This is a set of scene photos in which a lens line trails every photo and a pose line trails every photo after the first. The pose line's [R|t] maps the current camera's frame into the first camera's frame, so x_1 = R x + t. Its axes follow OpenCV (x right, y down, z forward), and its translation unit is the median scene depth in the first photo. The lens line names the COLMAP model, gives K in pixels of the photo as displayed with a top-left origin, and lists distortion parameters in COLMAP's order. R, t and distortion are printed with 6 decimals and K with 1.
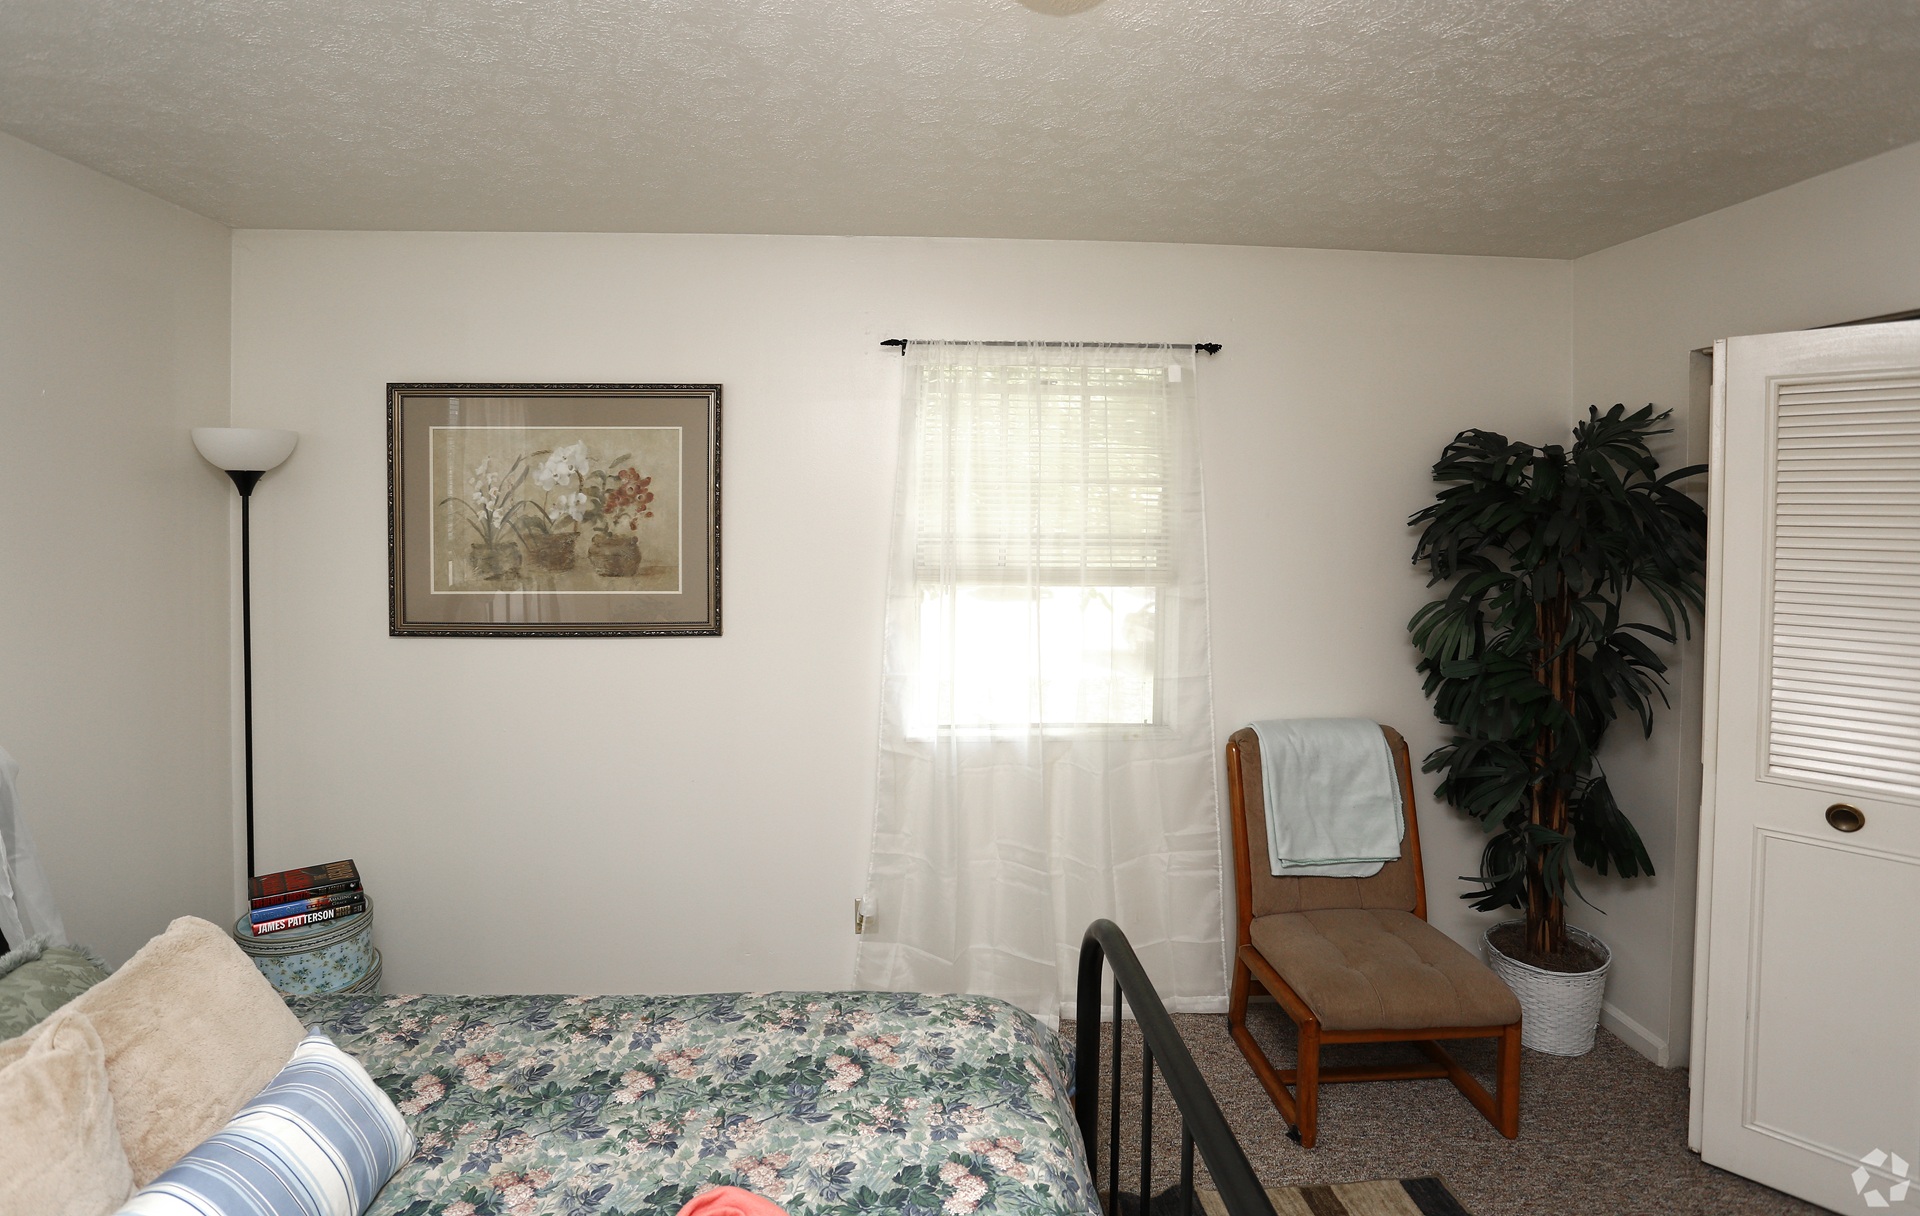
lens RADIAL K [[1033.8, 0, 960.0], [0, 1033.8, 608.0], [0, 0, 1]] dist [0.000966, 0.001010]
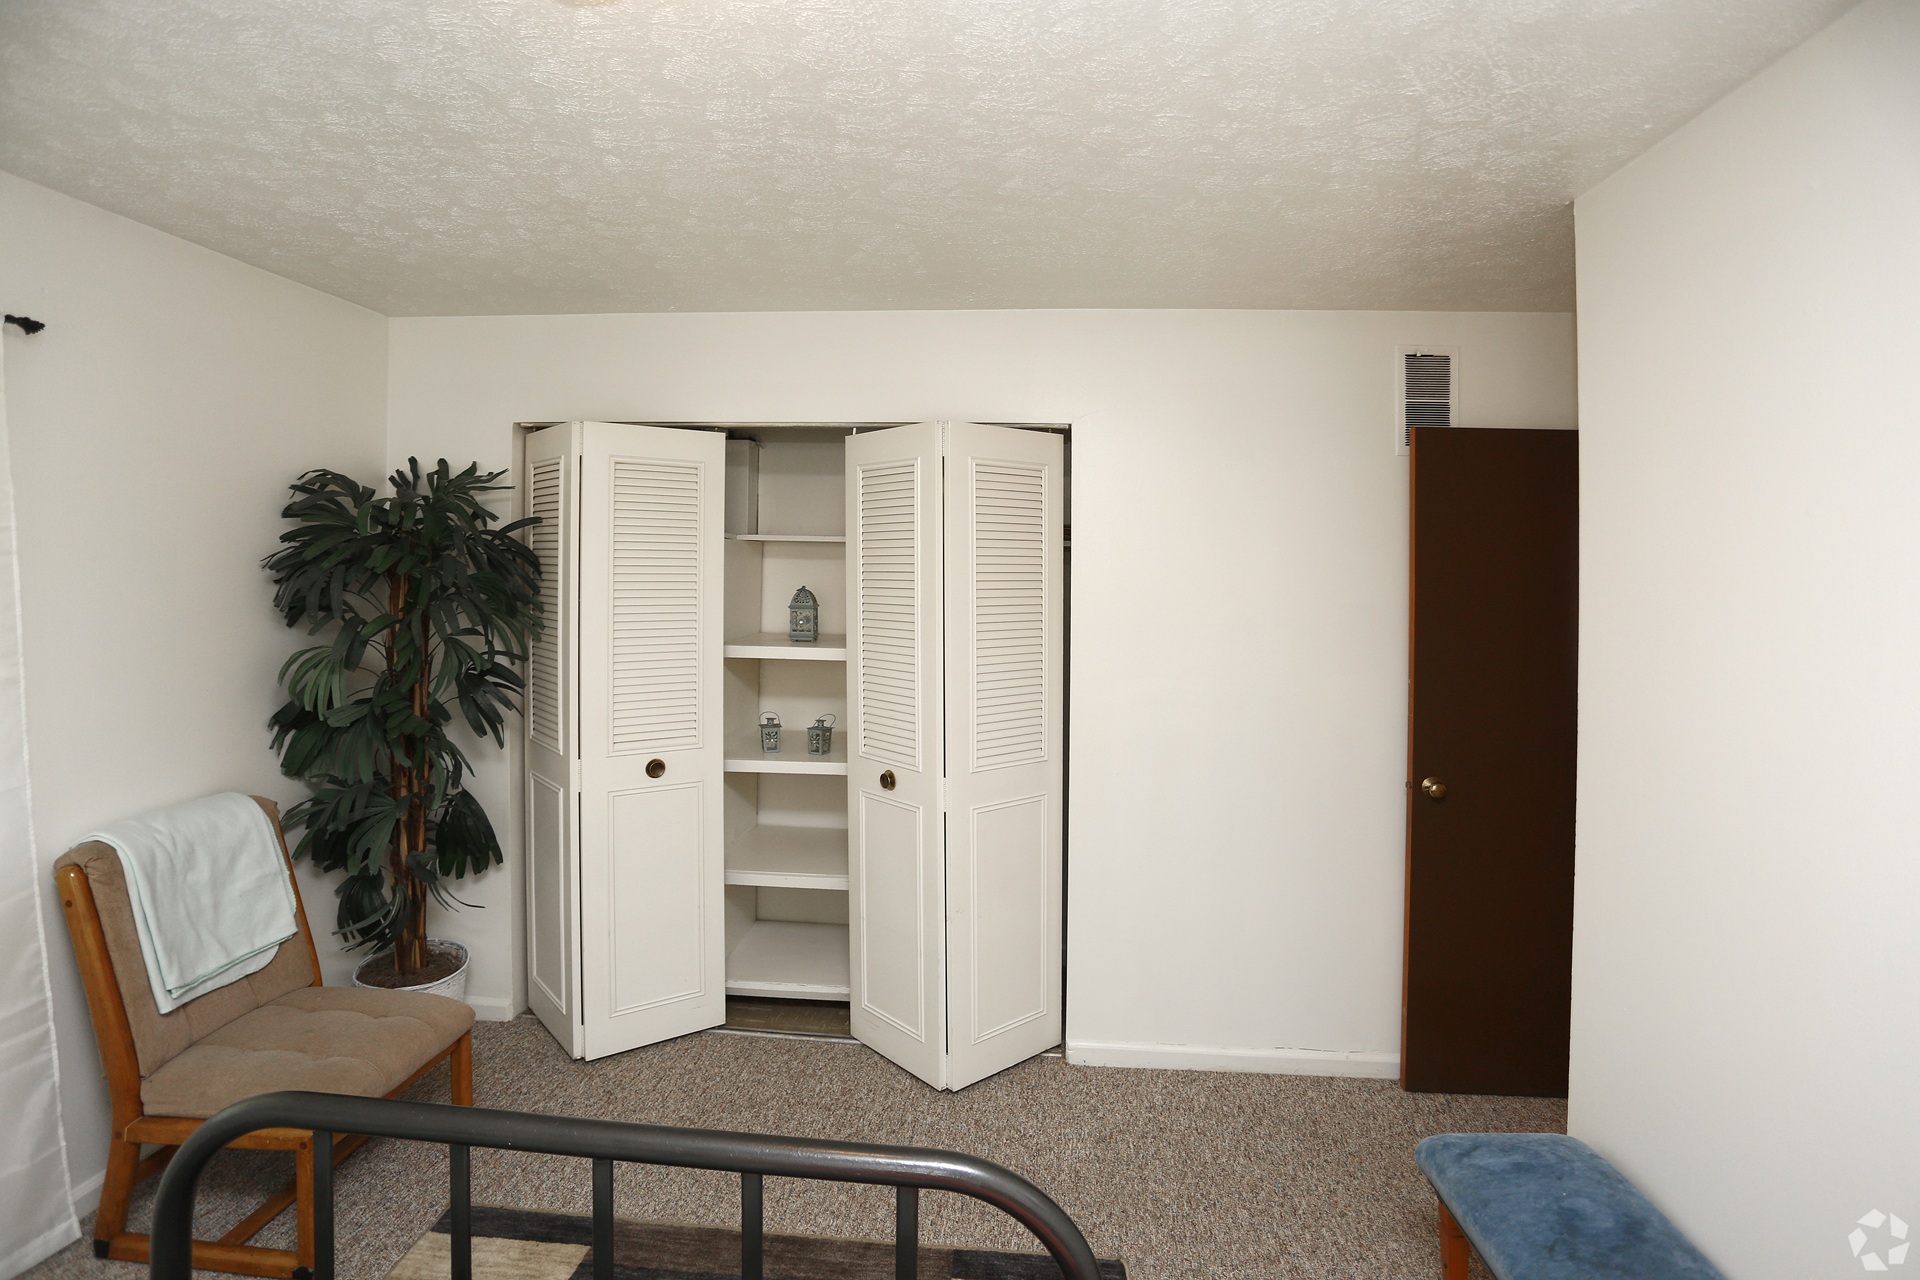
lens RADIAL K [[1010.4, 0, 960.0], [0, 1010.4, 640.0], [0, 0, 1]] dist [-0.000620, -0.000444]
pose [[0.158509, -0.078433, 0.984237, -0.339256], [0.089901, 0.993846, 0.064720, -0.020545], [-0.983256, 0.078225, 0.164584, 0.254346]]
